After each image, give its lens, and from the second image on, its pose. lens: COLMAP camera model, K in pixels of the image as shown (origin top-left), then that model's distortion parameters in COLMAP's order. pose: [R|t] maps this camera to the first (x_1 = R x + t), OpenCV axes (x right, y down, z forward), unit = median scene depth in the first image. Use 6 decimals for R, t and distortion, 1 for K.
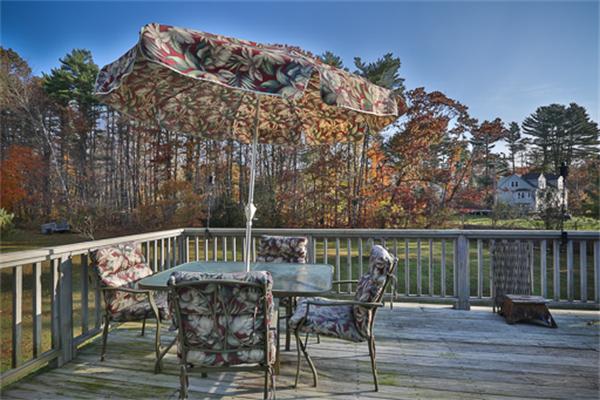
lens RADIAL K [[289.3, 0, 300.8], [0, 289.3, 199.6], [0, 0, 1]] dist [-0.038153, 0.000238]
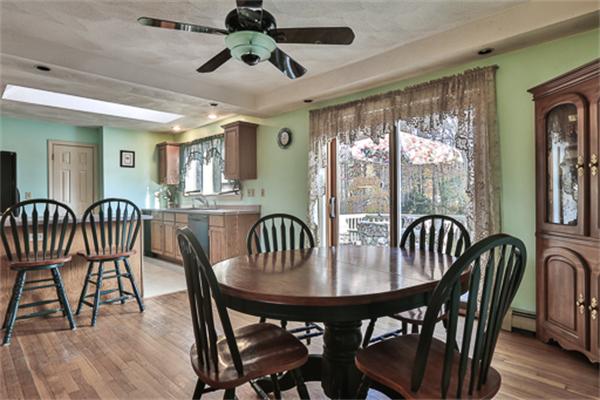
lens RADIAL K [[345.4, 0, 295.6], [0, 345.4, 200.2], [0, 0, 1]] dist [-0.012659, 0.013205]
pose [[0.818226, 0.001742, -0.574895, 1.115534], [0.006986, 0.999891, 0.012973, -0.023008], [0.574855, -0.014632, 0.818125, -2.404448]]
